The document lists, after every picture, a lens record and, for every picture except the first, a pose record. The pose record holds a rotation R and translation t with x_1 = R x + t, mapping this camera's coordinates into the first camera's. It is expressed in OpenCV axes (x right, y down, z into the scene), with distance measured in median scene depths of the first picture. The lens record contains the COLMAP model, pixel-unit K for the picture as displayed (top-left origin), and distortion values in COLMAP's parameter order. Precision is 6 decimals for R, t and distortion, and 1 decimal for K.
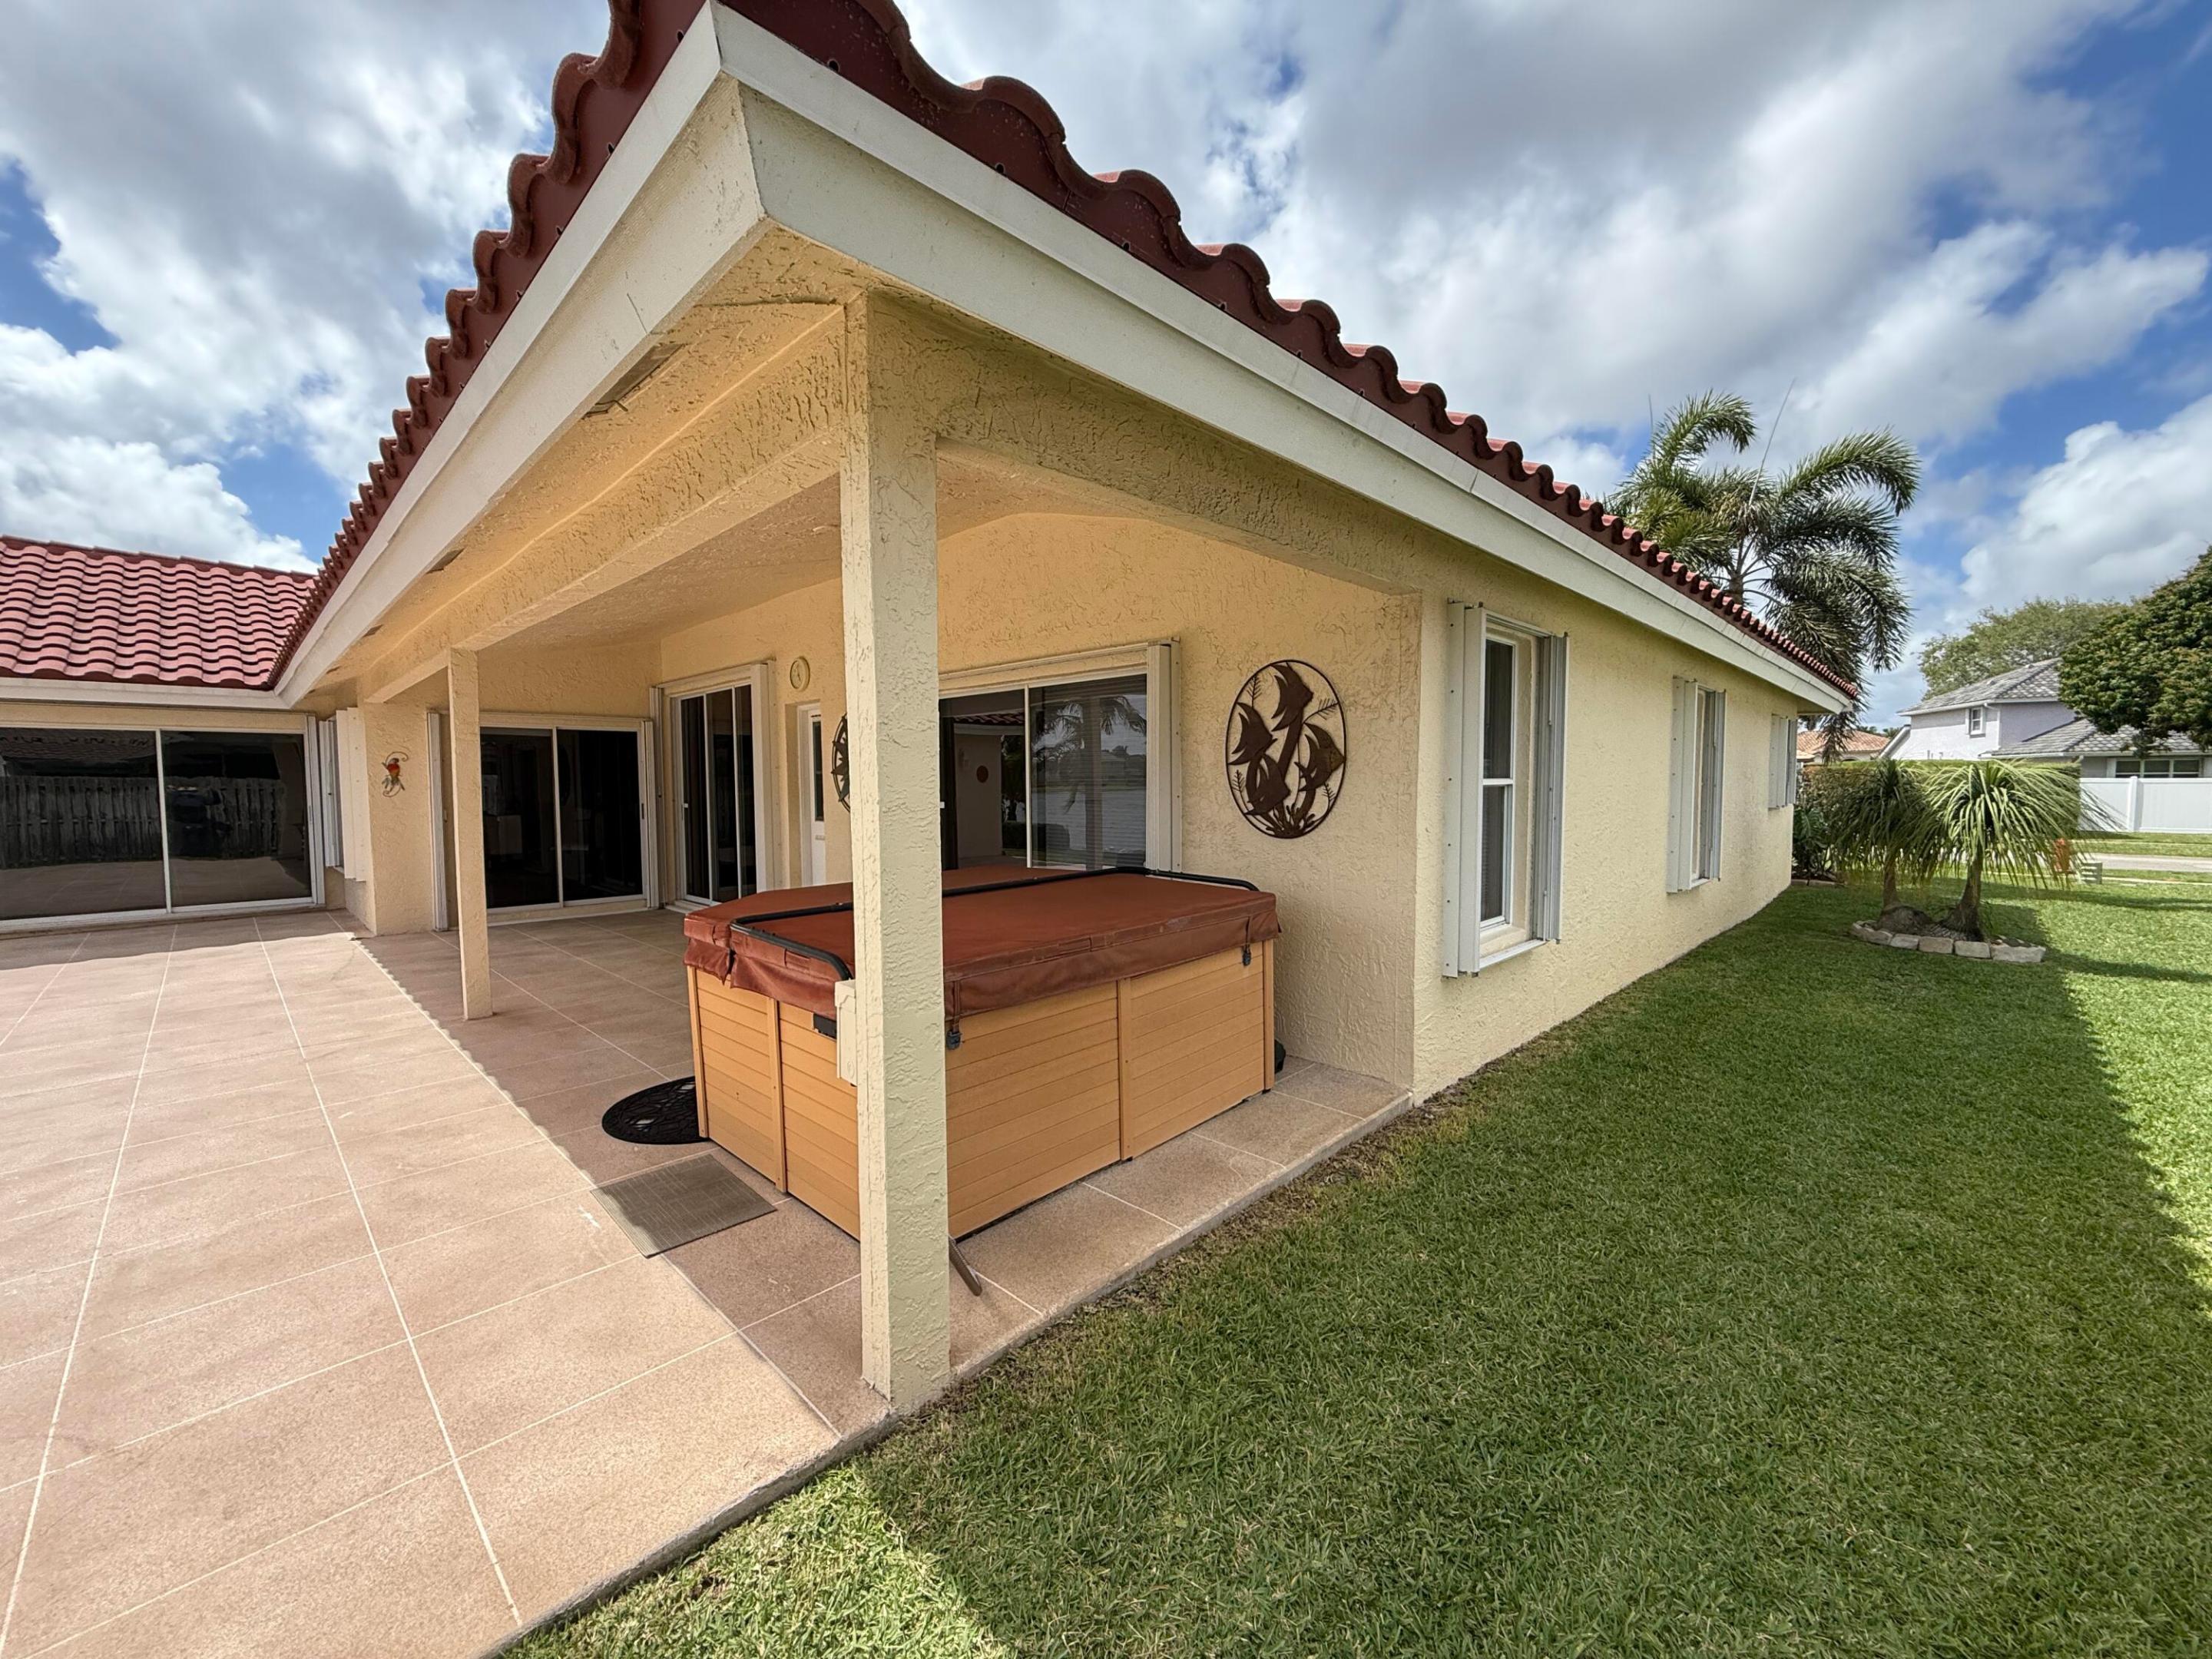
lens RADIAL K [[879.8, 0, 1102.8], [0, 879.8, 827.9], [0, 0, 1]] dist [-0.000341, 0.000132]
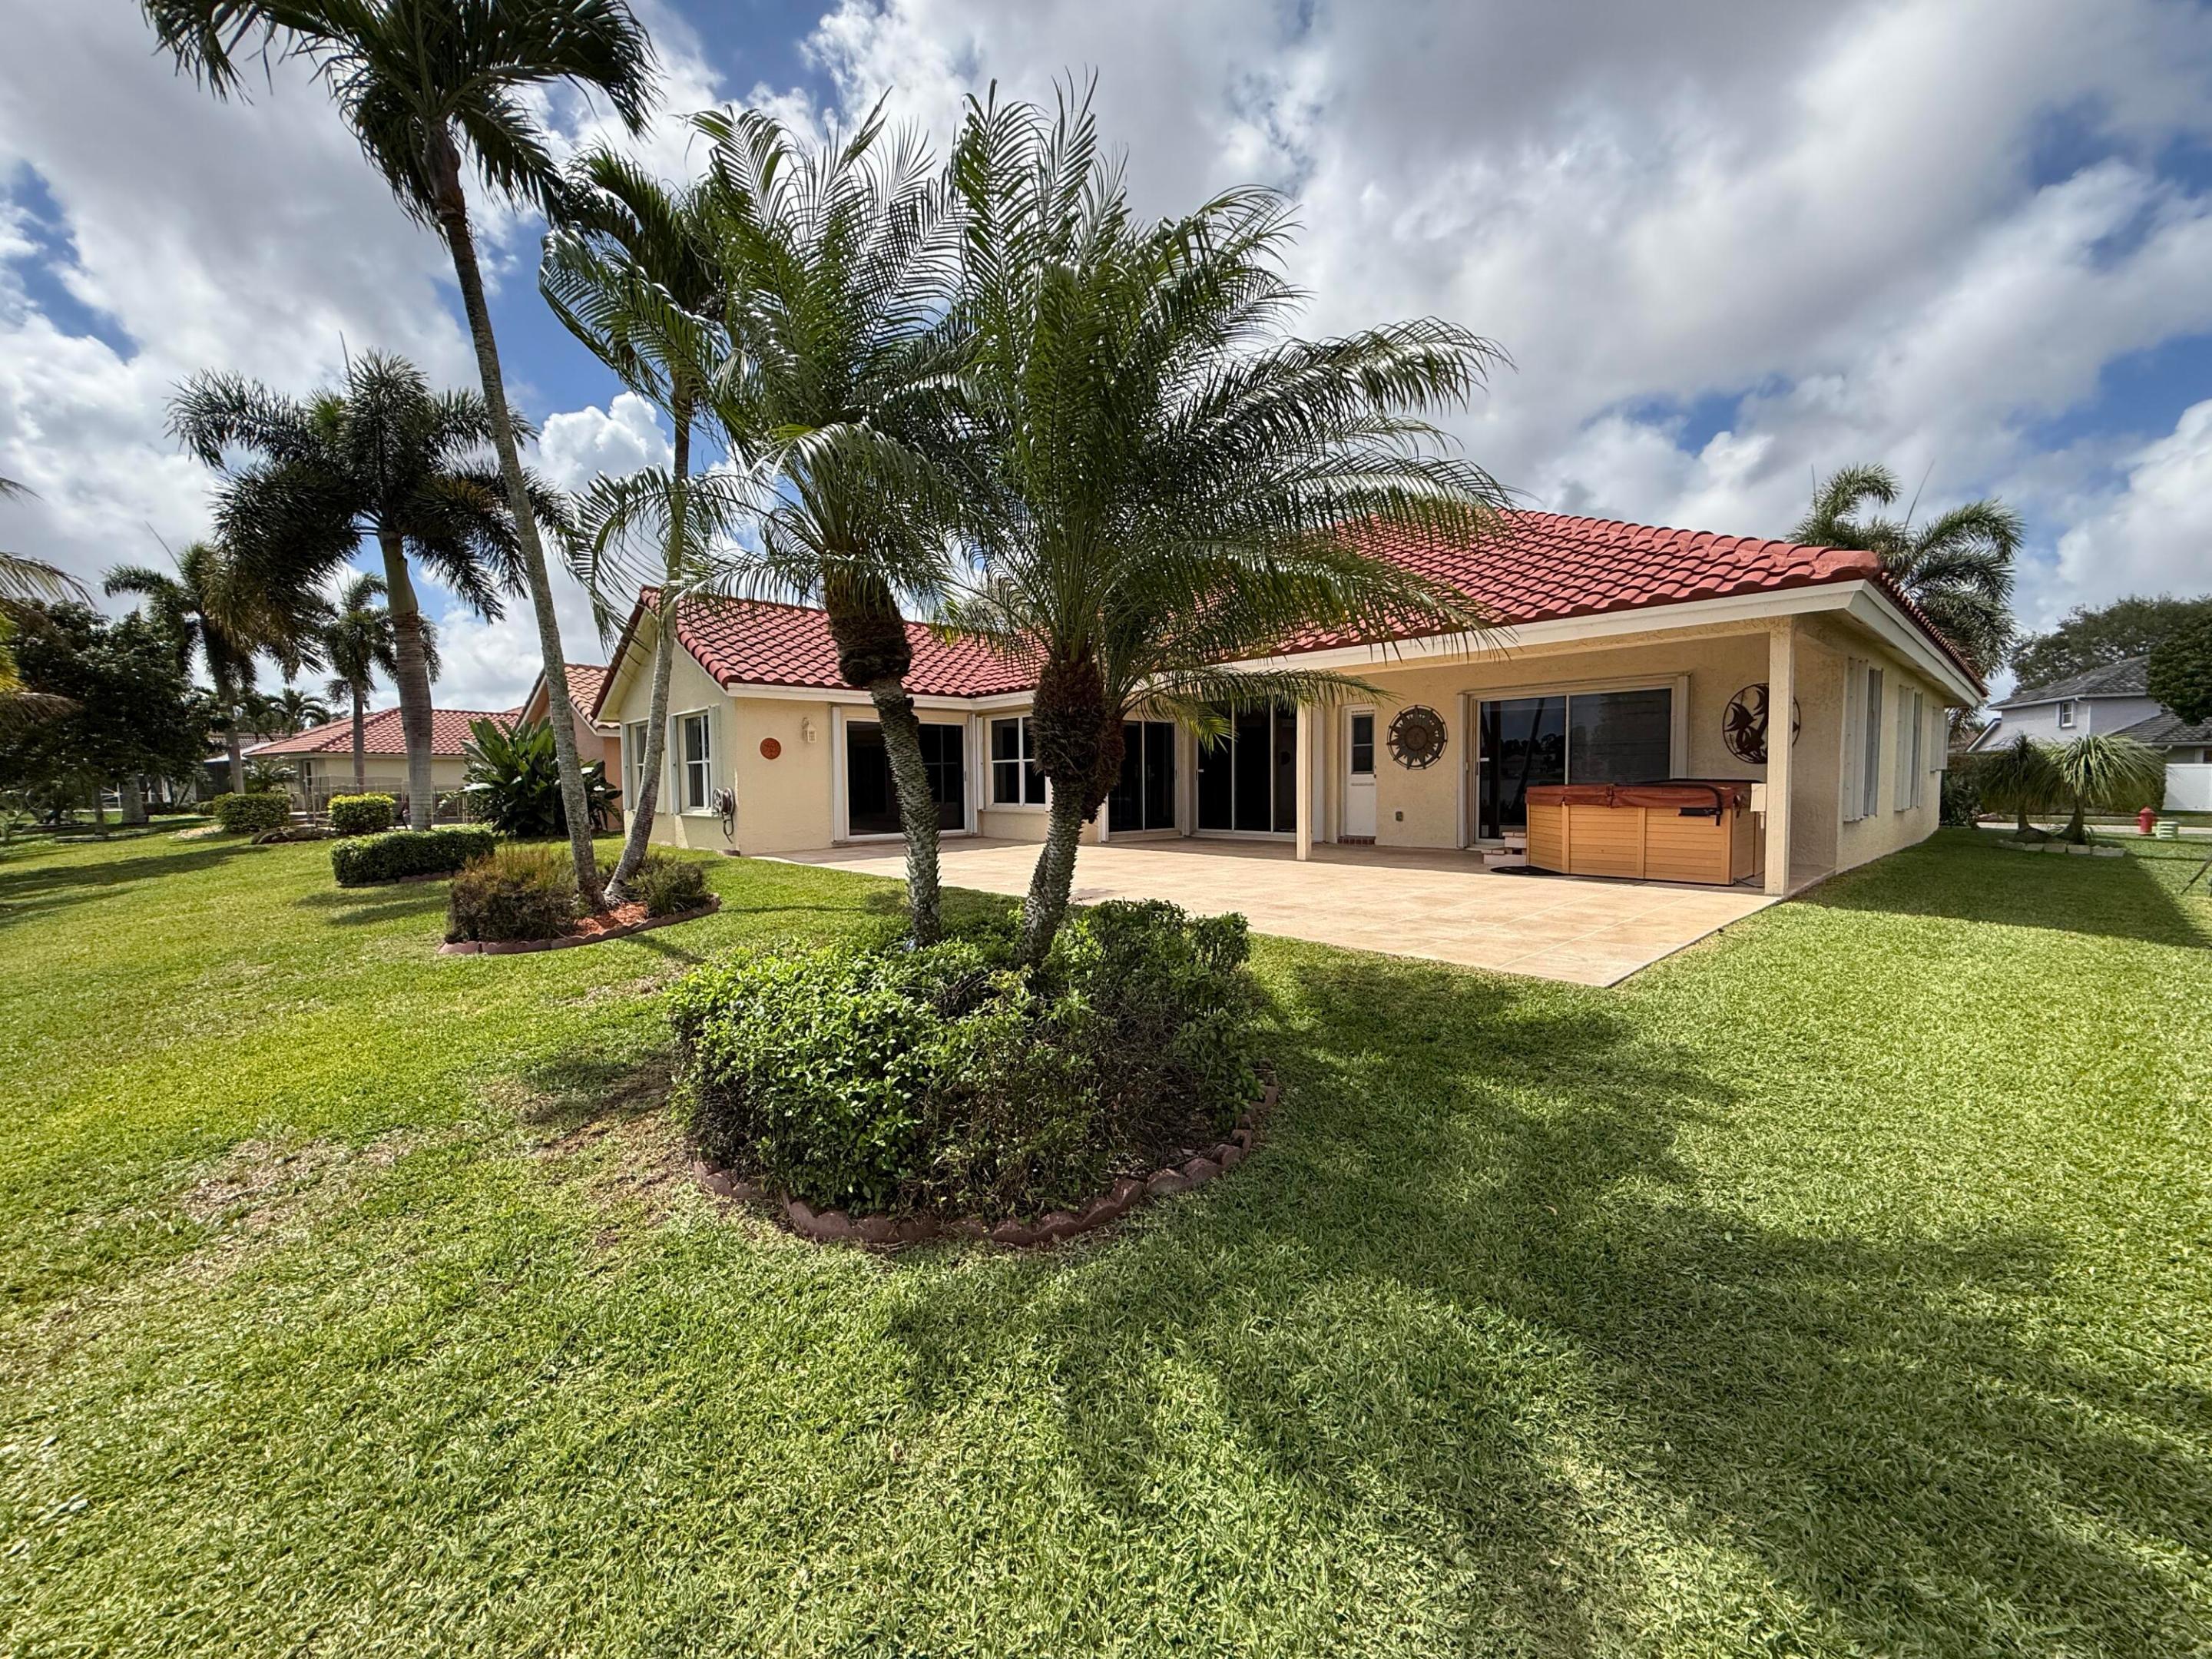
lens RADIAL K [[879.8, 0, 1102.8], [0, 879.8, 827.9], [0, 0, 1]] dist [-0.000341, 0.000132]
pose [[0.998889, 0.001259, -0.047115, -1.883845], [-0.001273, 0.999999, -0.000279, 0.246872], [0.047115, 0.000339, 0.998889, -1.813377]]
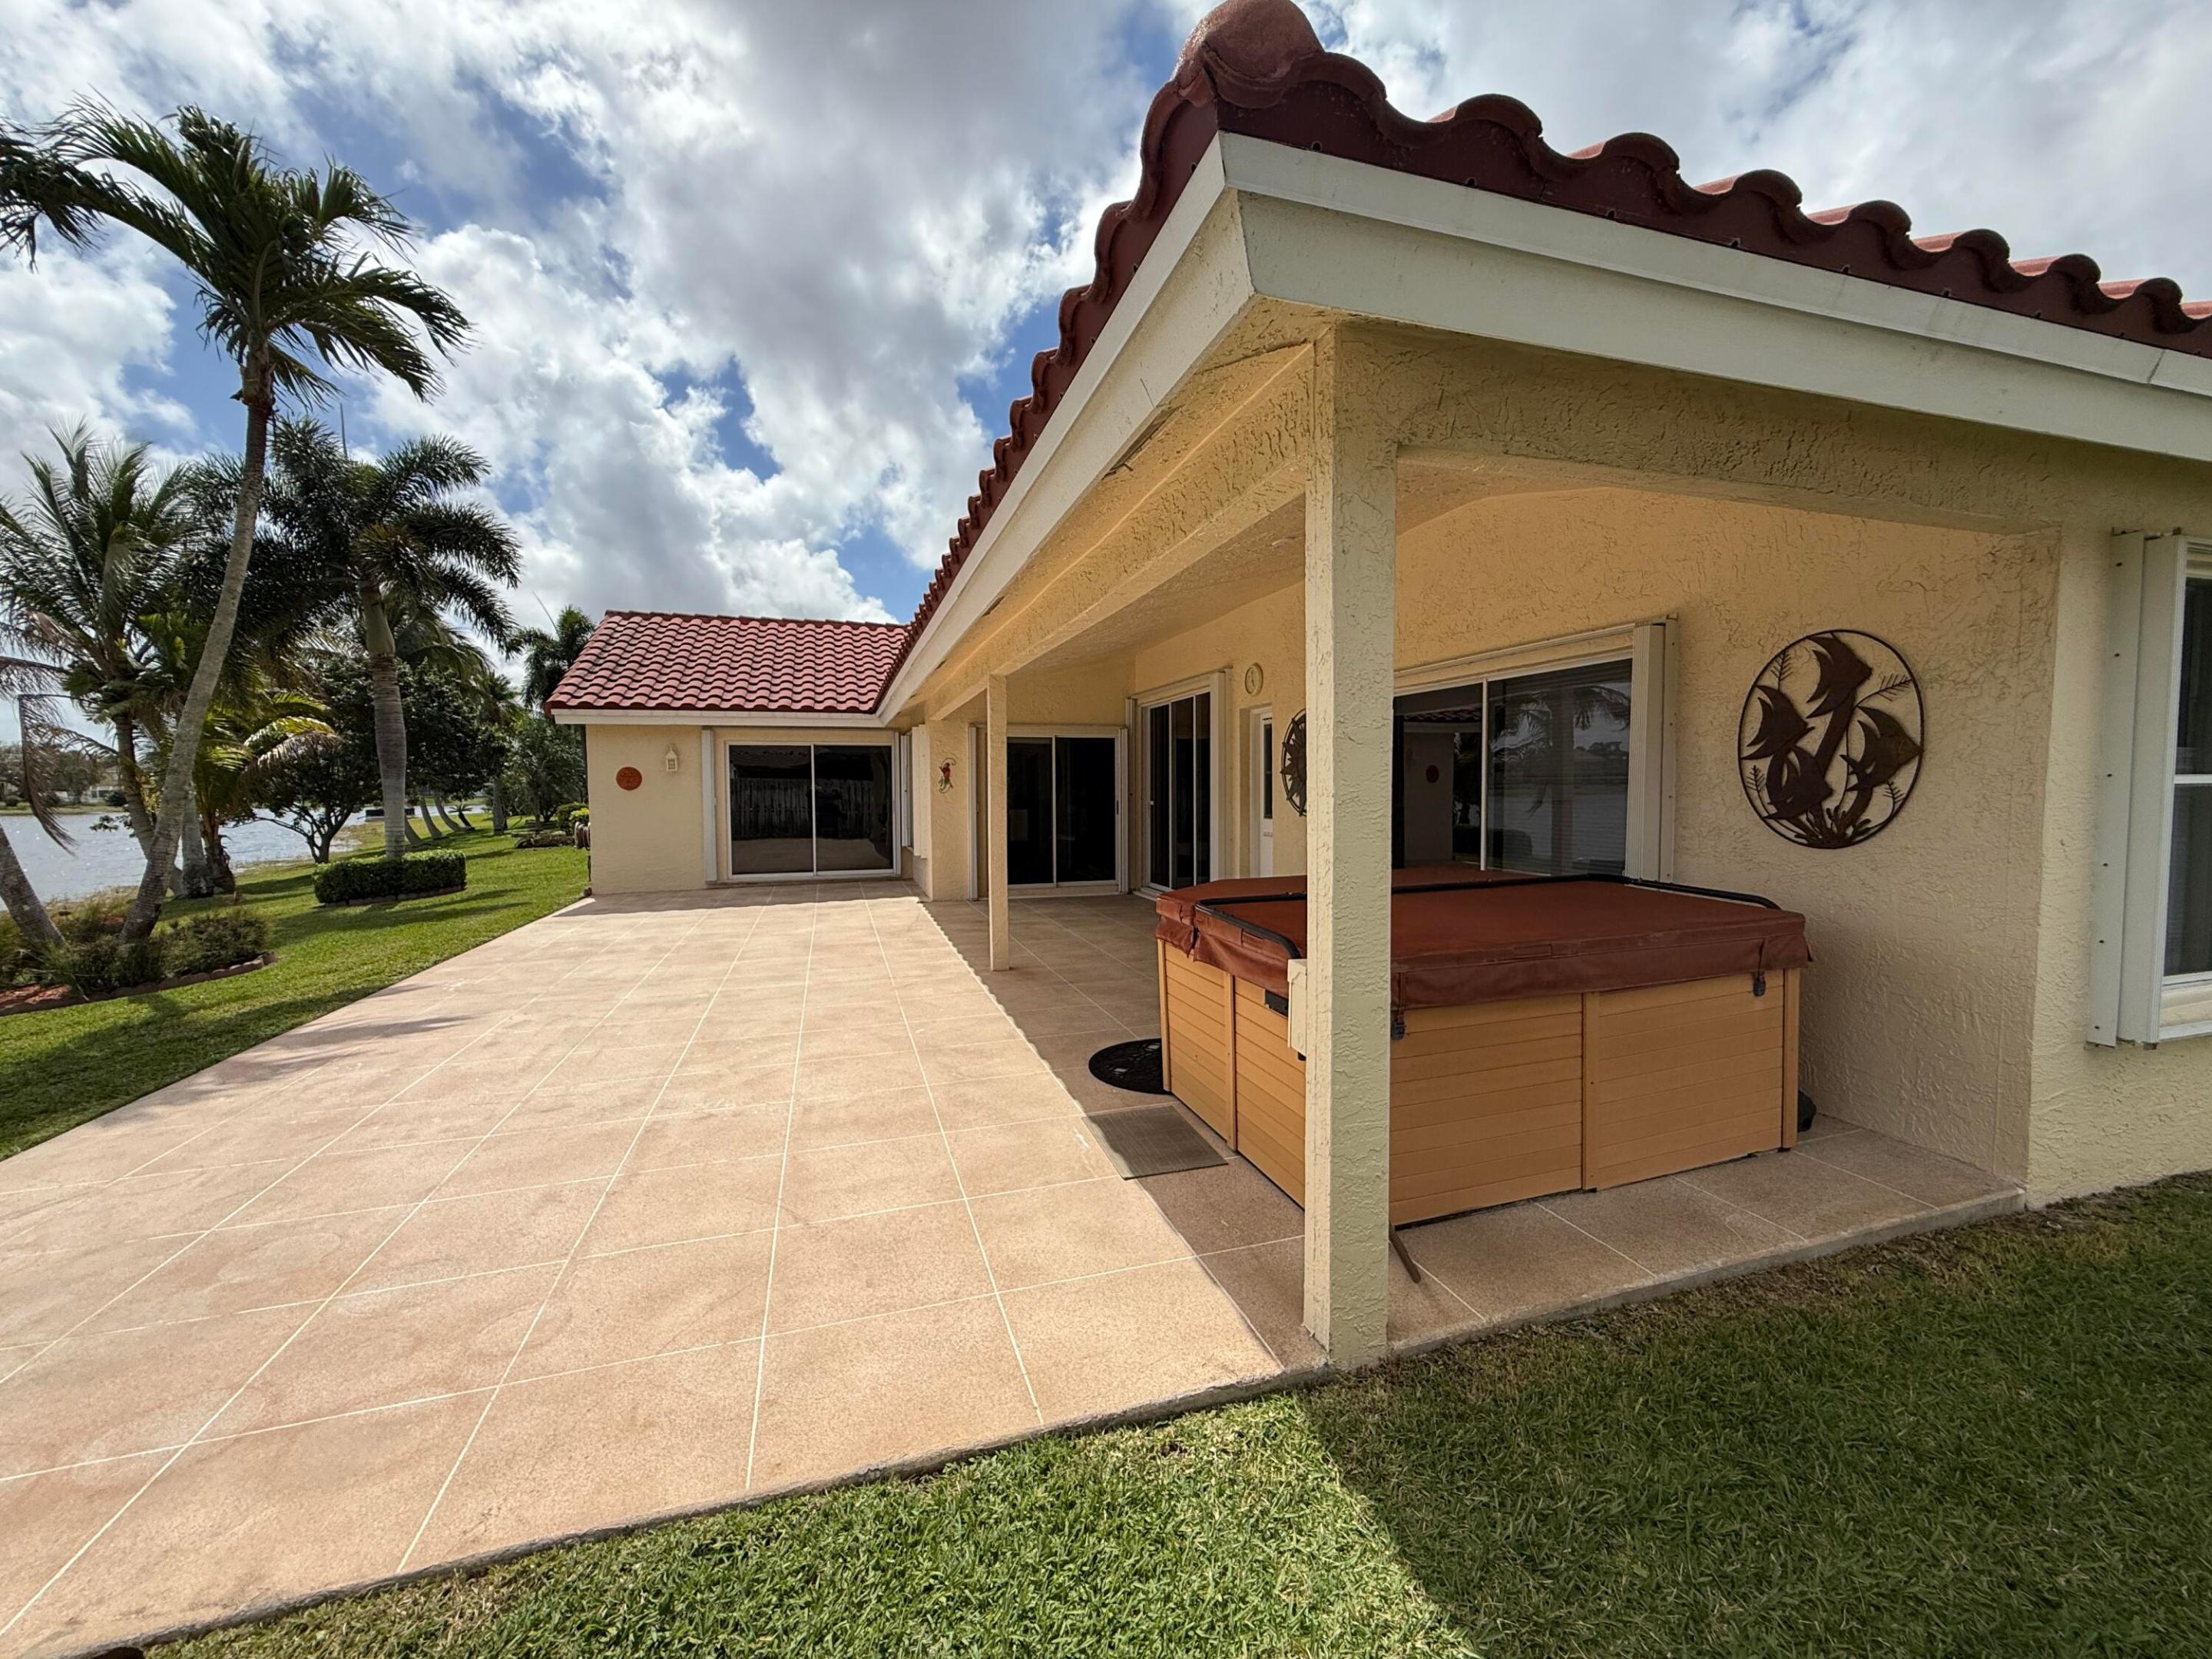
lens RADIAL K [[879.8, 0, 1102.8], [0, 879.8, 827.9], [0, 0, 1]] dist [-0.000341, 0.000132]
pose [[0.880796, 0.024589, -0.472858, 0.004755], [-0.025275, 0.999669, 0.004903, 0.007882], [0.472821, 0.007633, 0.881125, -0.052768]]
